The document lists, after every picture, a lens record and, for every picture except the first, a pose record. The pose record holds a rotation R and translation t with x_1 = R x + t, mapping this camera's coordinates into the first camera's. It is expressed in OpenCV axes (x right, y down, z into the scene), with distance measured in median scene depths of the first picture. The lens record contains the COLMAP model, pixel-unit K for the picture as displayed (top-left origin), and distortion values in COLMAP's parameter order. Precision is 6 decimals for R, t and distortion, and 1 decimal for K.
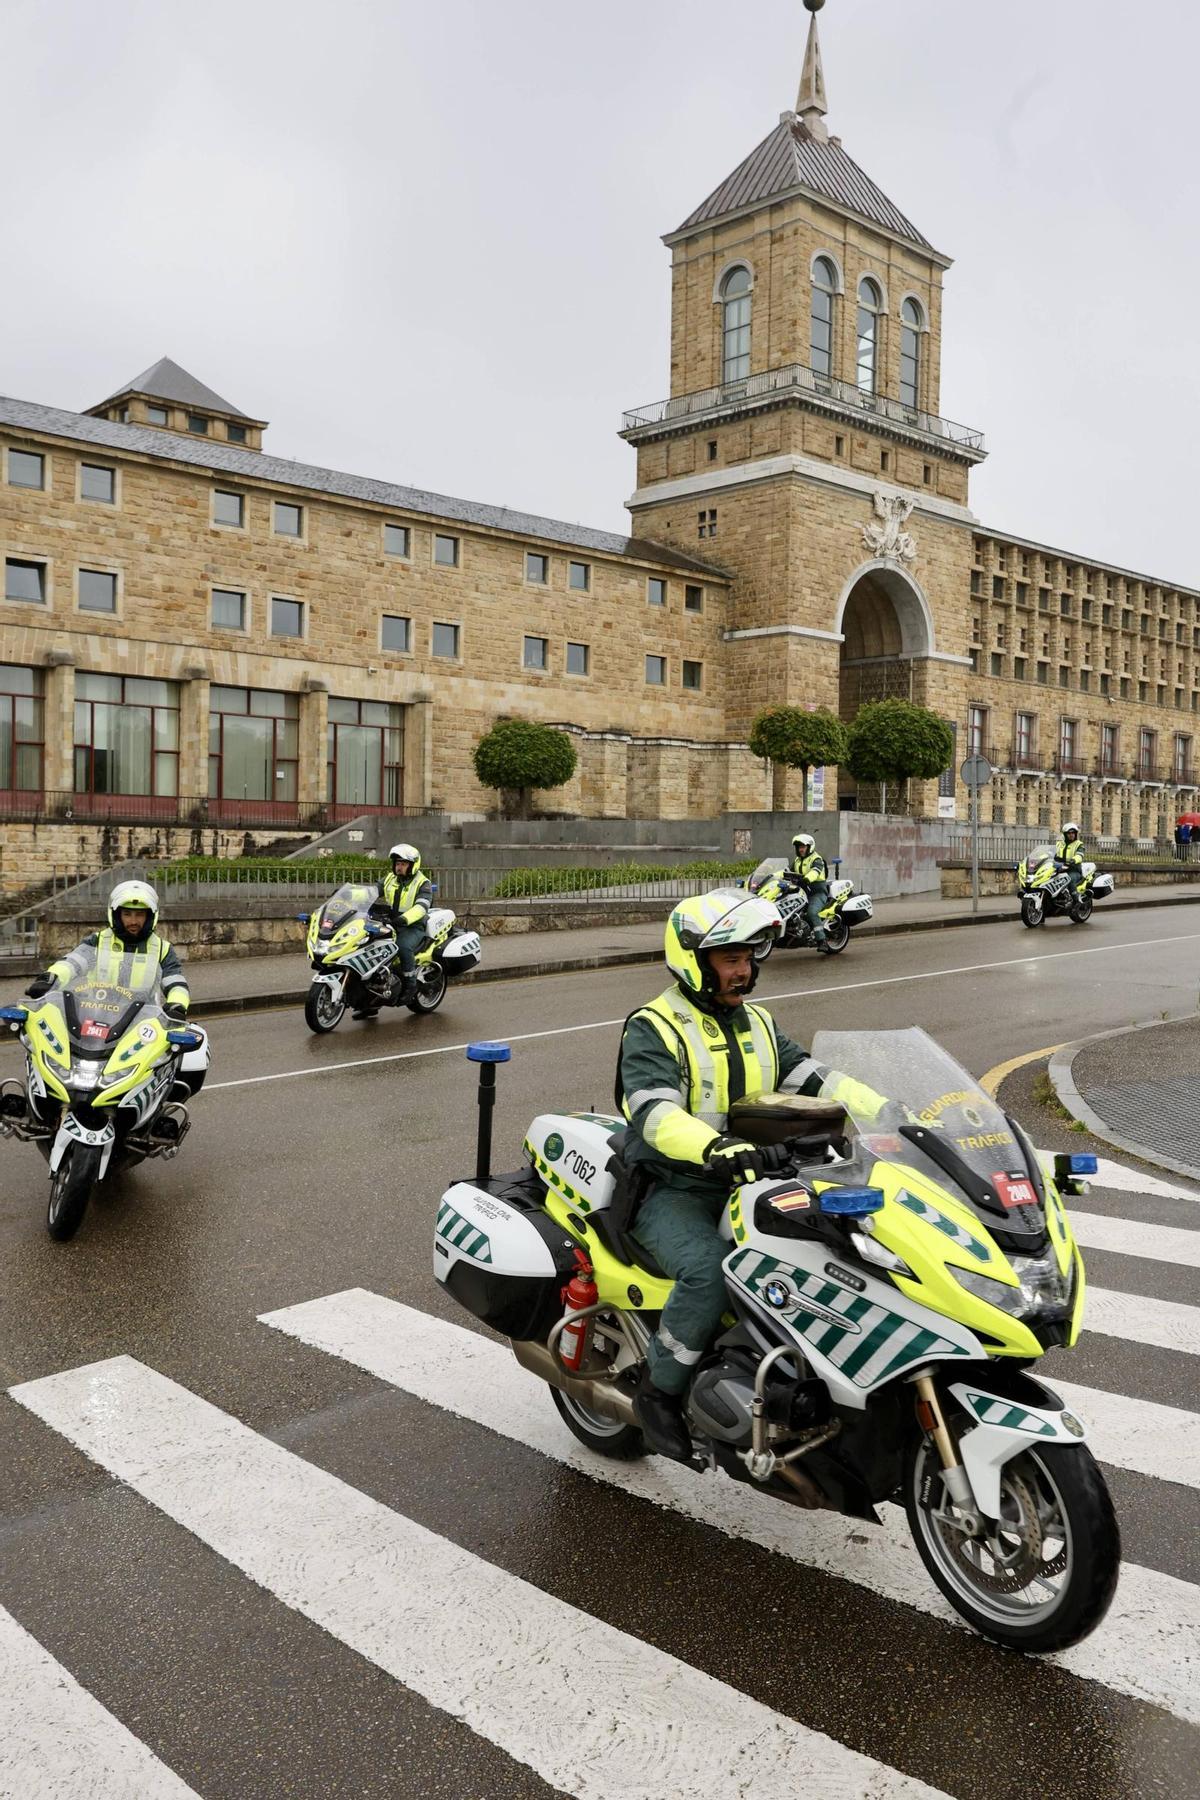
lens RADIAL K [[1414.0, 0, 491.5], [0, 1414.0, 872.2], [0, 0, 1]] dist [0.028635, -0.008519]
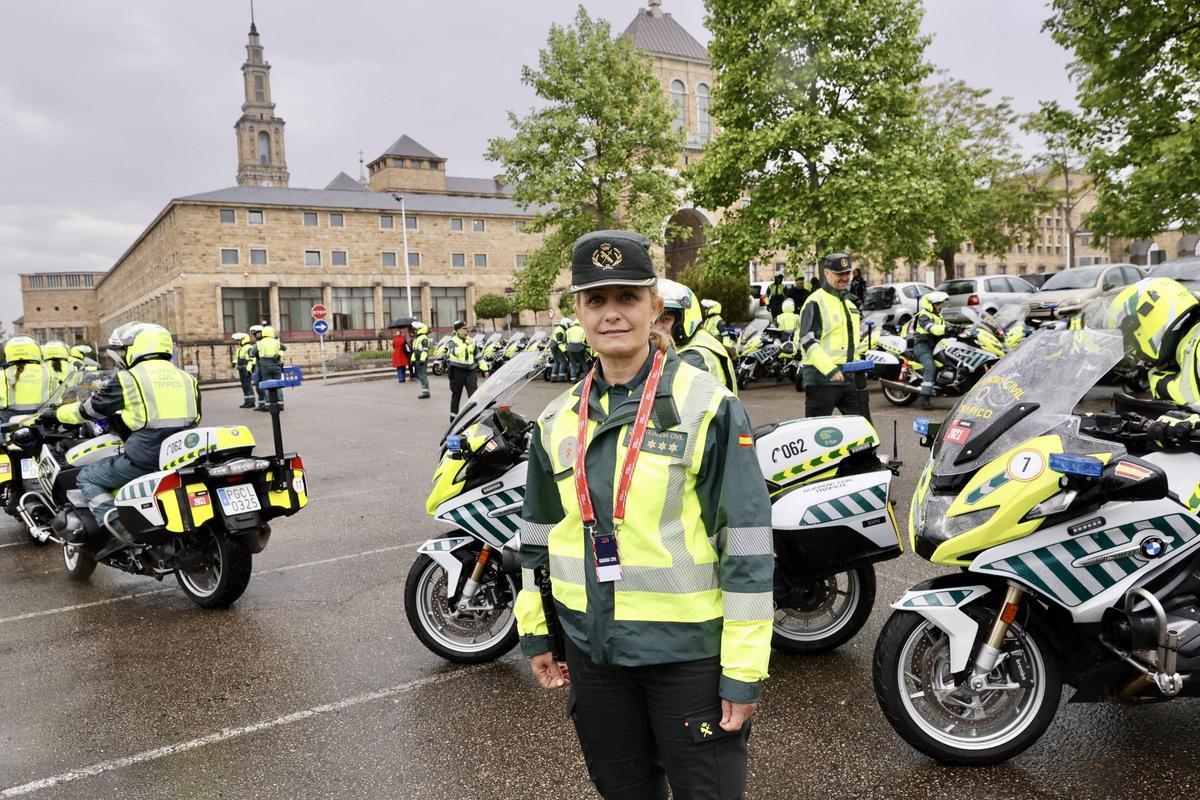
lens RADIAL K [[842.4, 0, 545.9], [0, 842.4, 405.4], [0, 0, 1]] dist [0.016694, 0.003842]
pose [[0.977803, -0.037362, -0.206167, 0.440835], [0.051334, 0.996703, 0.062839, 0.009215], [0.203140, -0.072027, 0.976497, -0.555197]]
